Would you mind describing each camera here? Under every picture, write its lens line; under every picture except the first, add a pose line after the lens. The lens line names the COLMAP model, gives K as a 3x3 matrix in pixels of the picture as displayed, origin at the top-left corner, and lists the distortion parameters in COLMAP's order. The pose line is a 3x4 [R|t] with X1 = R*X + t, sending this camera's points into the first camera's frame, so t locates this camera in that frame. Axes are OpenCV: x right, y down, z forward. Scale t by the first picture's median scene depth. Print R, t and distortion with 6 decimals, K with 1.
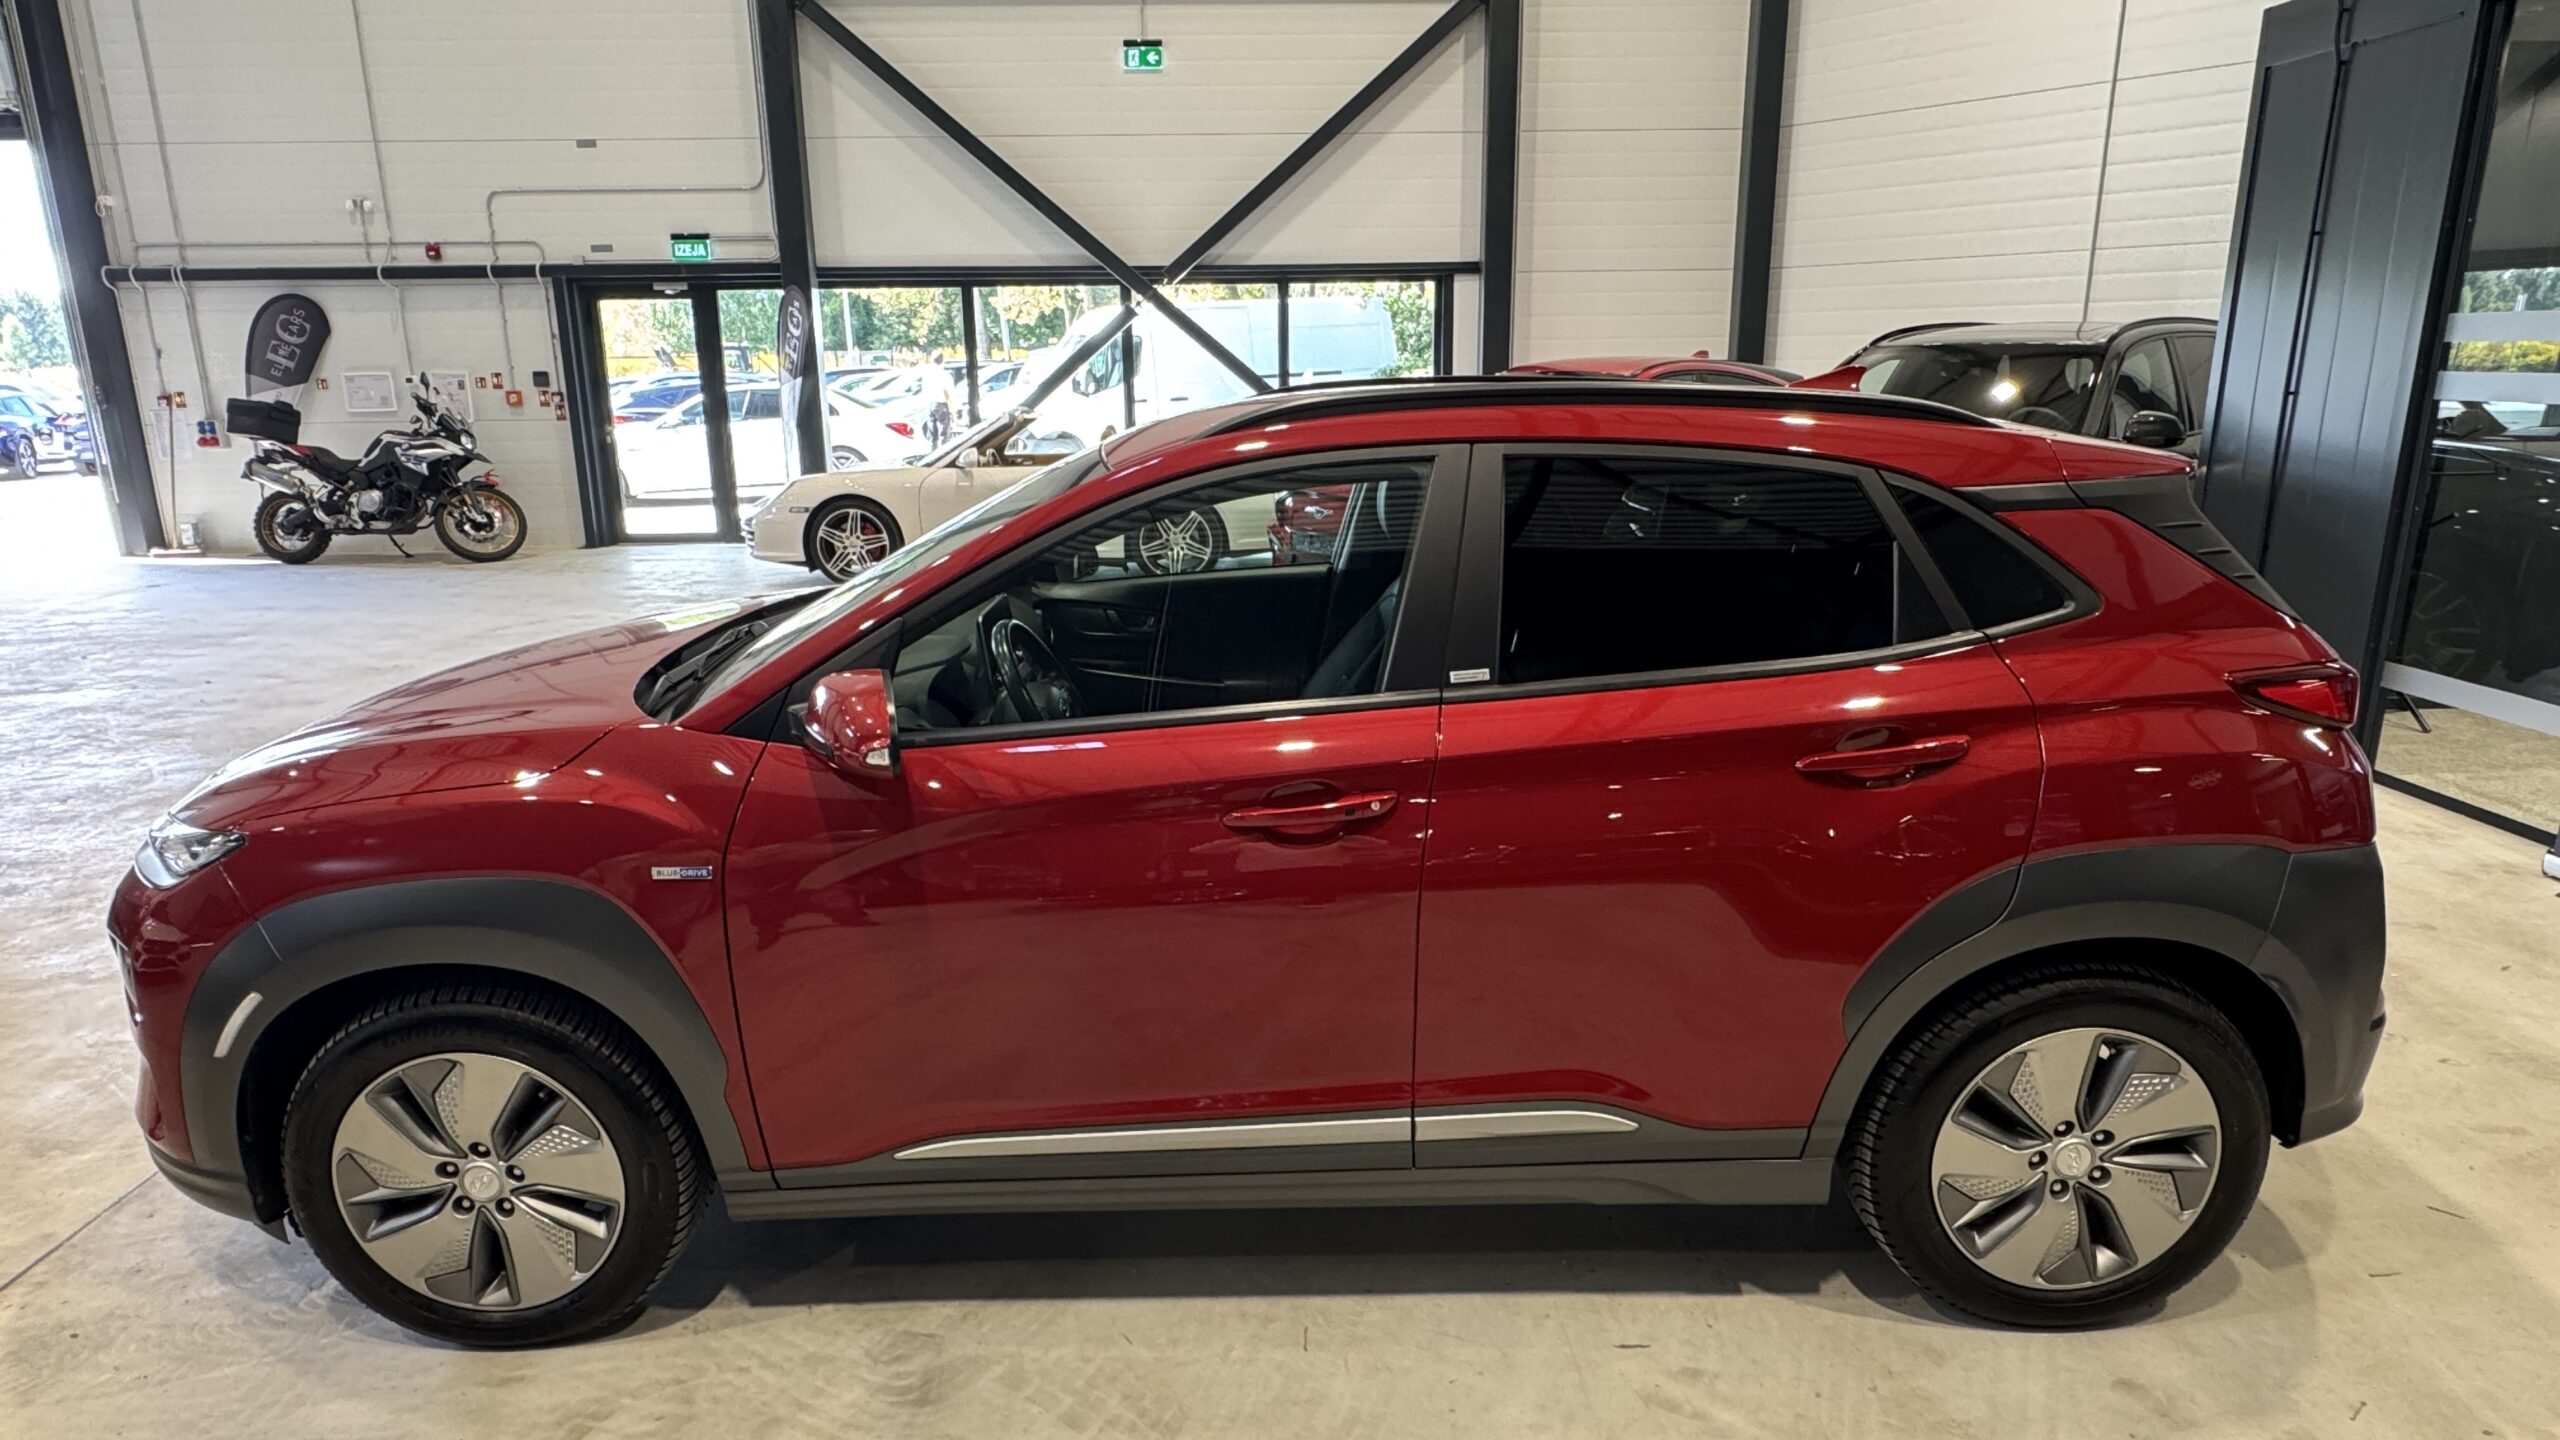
lens RADIAL K [[1434.2, 0, 1280.0], [0, 1434.2, 720.0], [0, 0, 1]] dist [-0.027857, 0.028472]
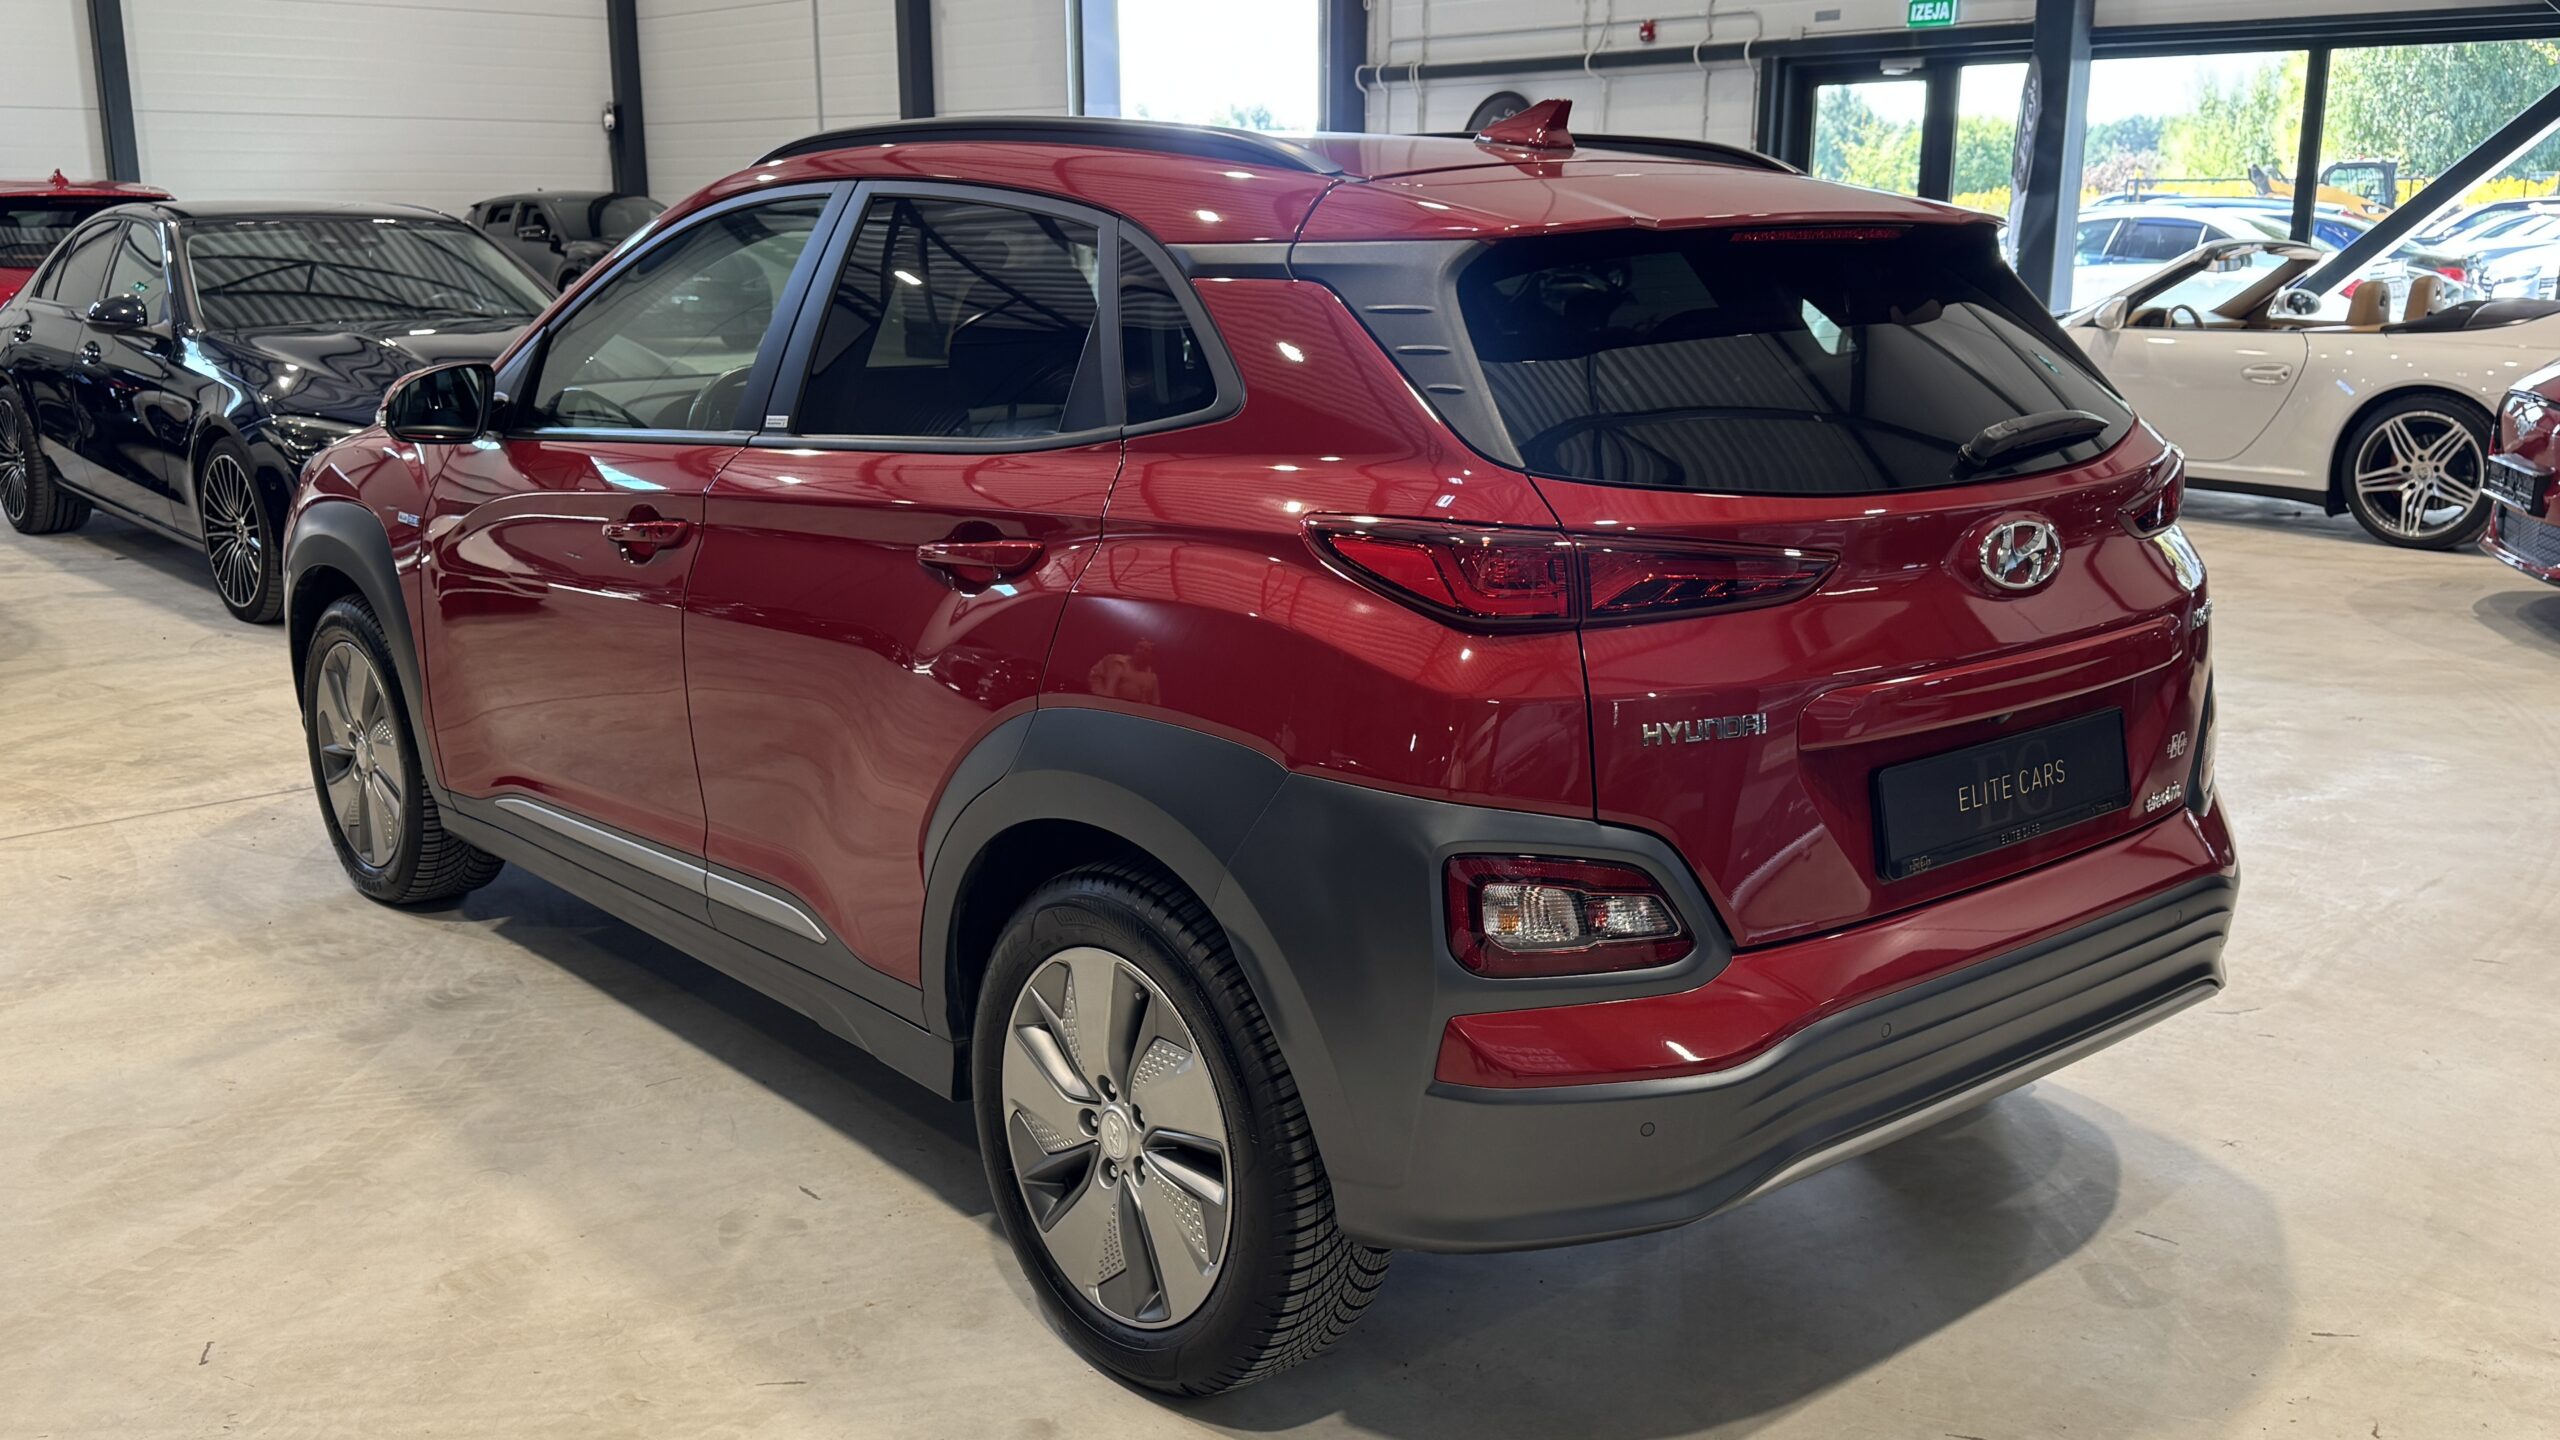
lens RADIAL K [[2230.4, 0, 1292.0], [0, 2230.4, 734.7], [0, 0, 1]] dist [0.128917, -0.188335]
pose [[0.647777, 0.185857, -0.738811, 0.389467], [-0.195465, 0.977868, 0.074615, -0.001352], [0.736327, 0.096078, 0.669769, 0.068531]]
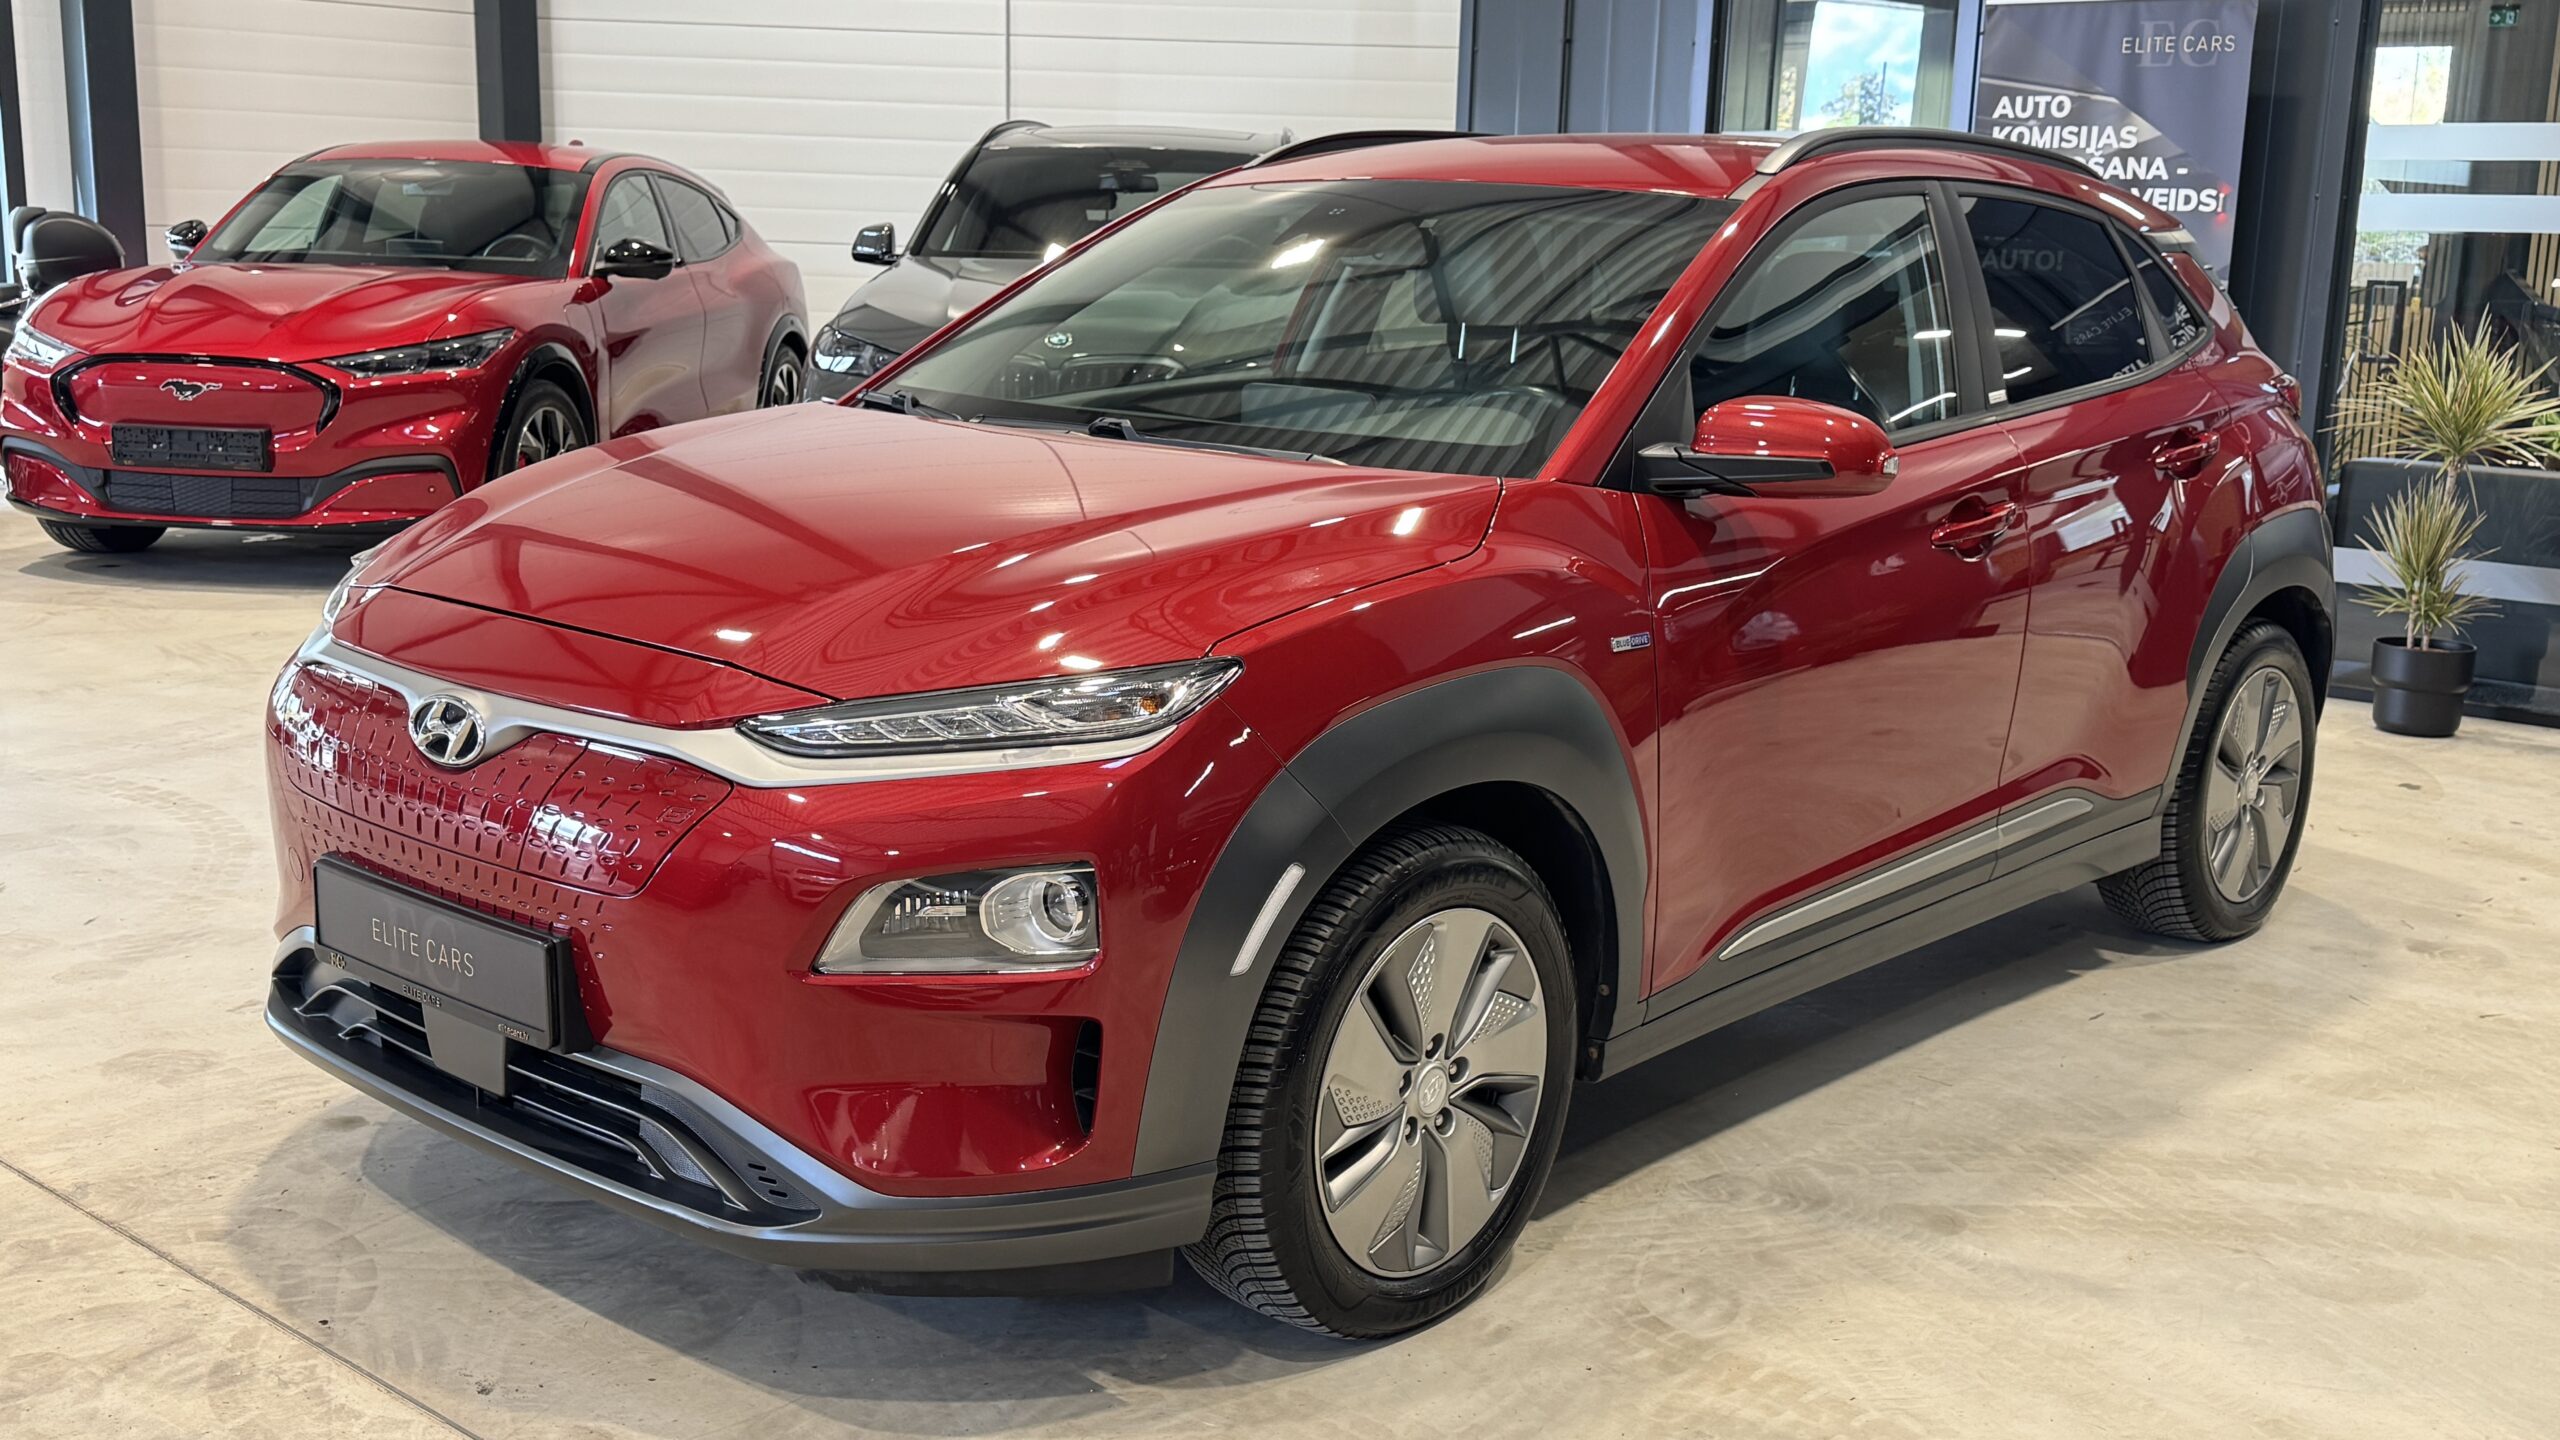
lens RADIAL K [[2355.5, 0, 1286.2], [0, 2355.5, 726.6], [0, 0, 1]] dist [0.012779, 0.002184]
pose [[0.685807, -0.110204, 0.719391, -0.400021], [0.126050, 0.991516, 0.031726, 0.021446], [-0.716785, 0.068922, 0.693880, 0.044903]]
